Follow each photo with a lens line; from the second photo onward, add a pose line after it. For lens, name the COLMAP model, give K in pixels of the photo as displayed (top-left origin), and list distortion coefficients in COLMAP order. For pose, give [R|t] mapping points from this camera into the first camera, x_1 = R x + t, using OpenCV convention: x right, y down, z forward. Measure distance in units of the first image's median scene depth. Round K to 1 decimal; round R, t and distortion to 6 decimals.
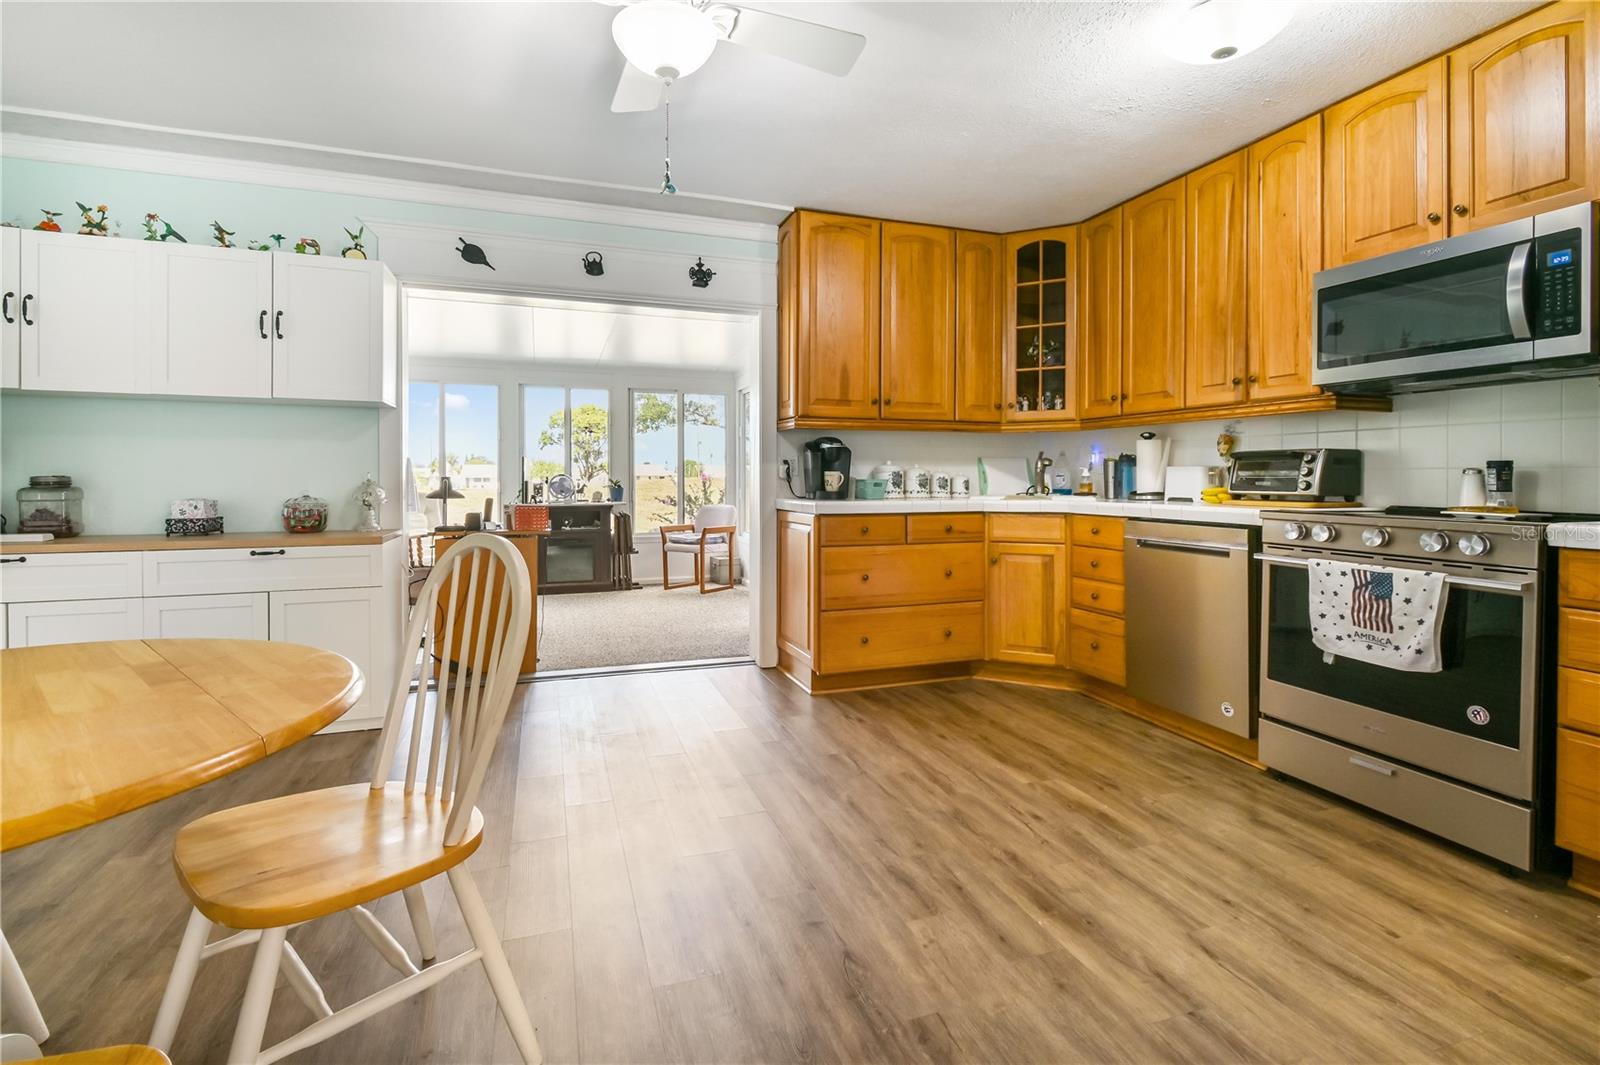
lens RADIAL K [[730.6, 0, 789.6], [0, 730.6, 483.2], [0, 0, 1]] dist [0.000871, -0.001169]
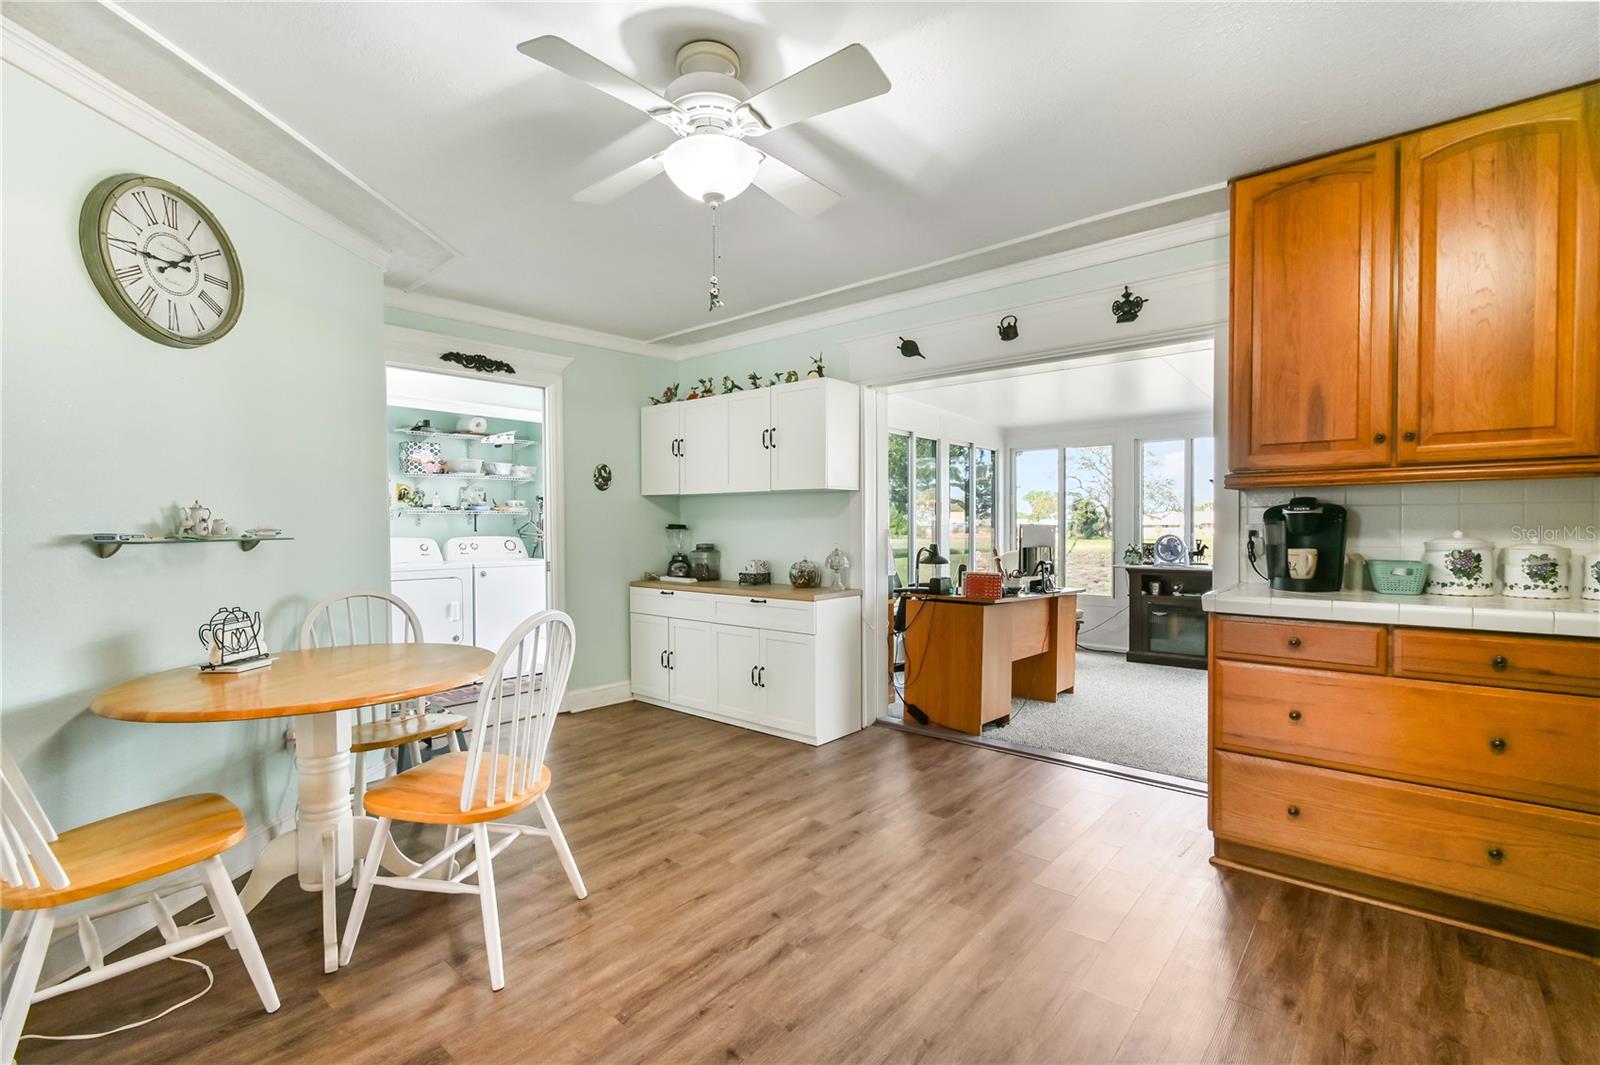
lens RADIAL K [[710.1, 0, 802.9], [0, 710.1, 539.8], [0, 0, 1]] dist [0.000778, -0.000352]
pose [[0.514666, 0.014116, -0.857274, 0.481066], [-0.000940, 0.999873, 0.015900, -0.043374], [0.857390, -0.007378, 0.514614, 0.341719]]
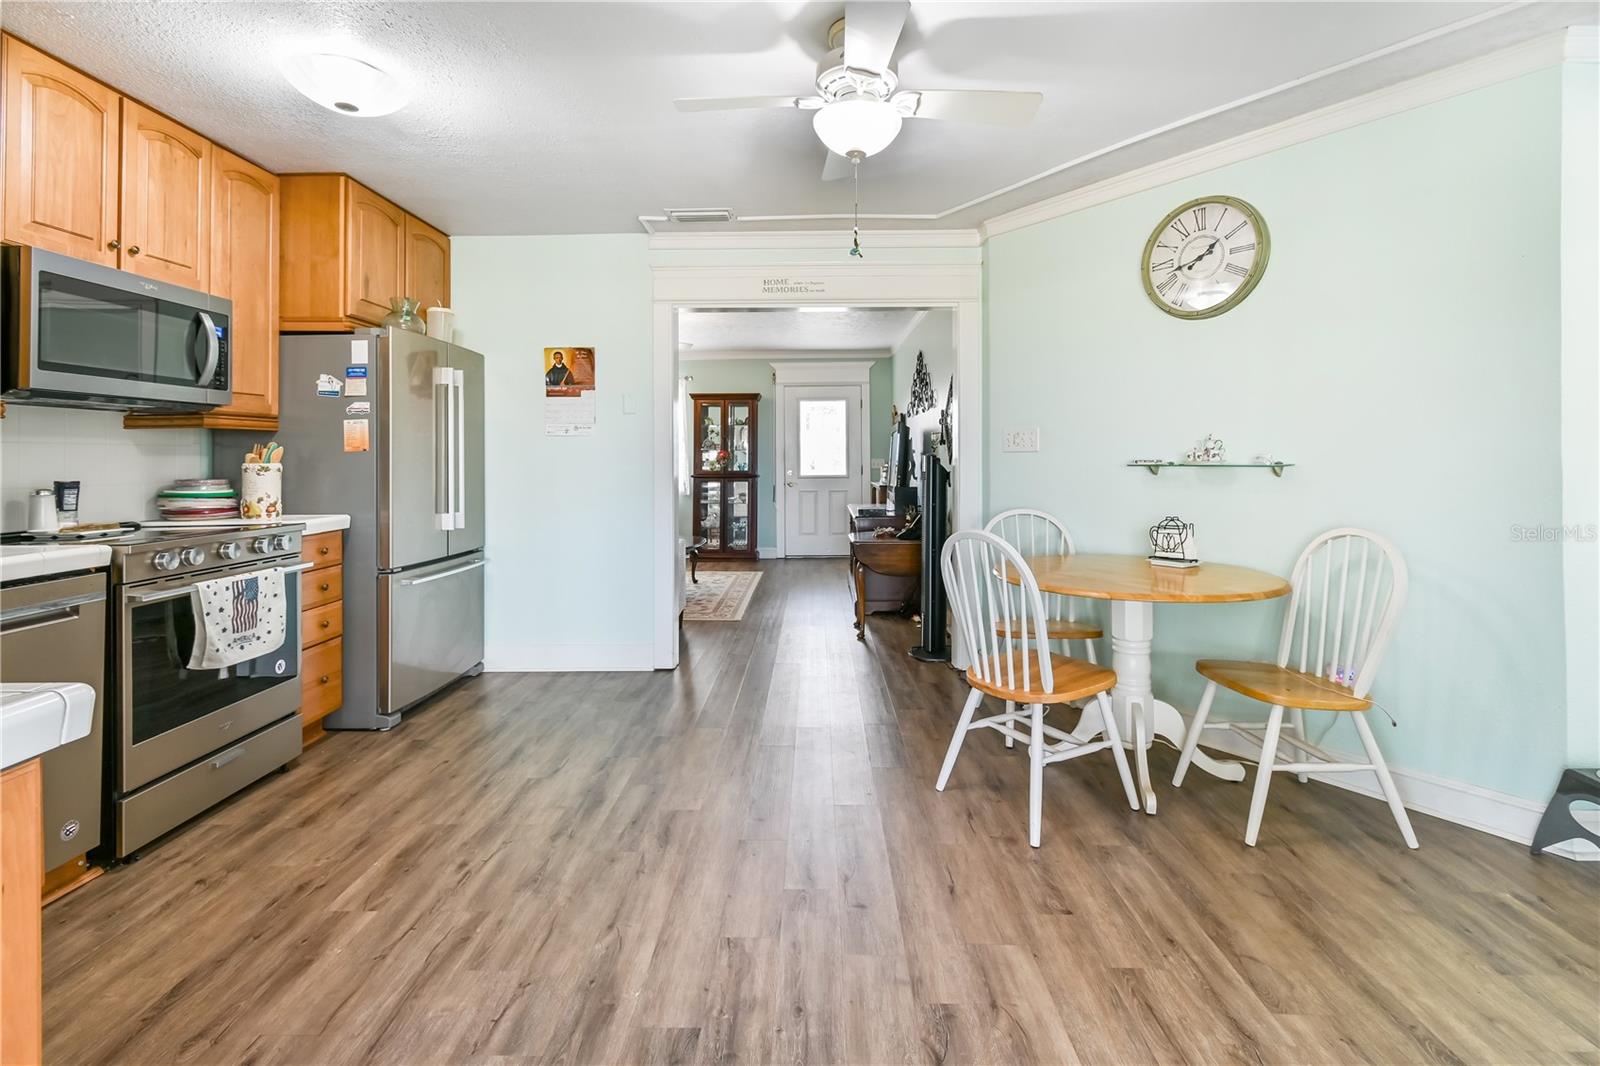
lens RADIAL K [[734.0, 0, 796.5], [0, 734.0, 454.0], [0, 0, 1]] dist [0.000822, -0.000304]
pose [[-0.939562, 0.004749, 0.342345, -0.285829], [0.006478, 0.999971, 0.003906, -0.052165], [-0.342317, 0.005888, -0.939566, 1.274525]]
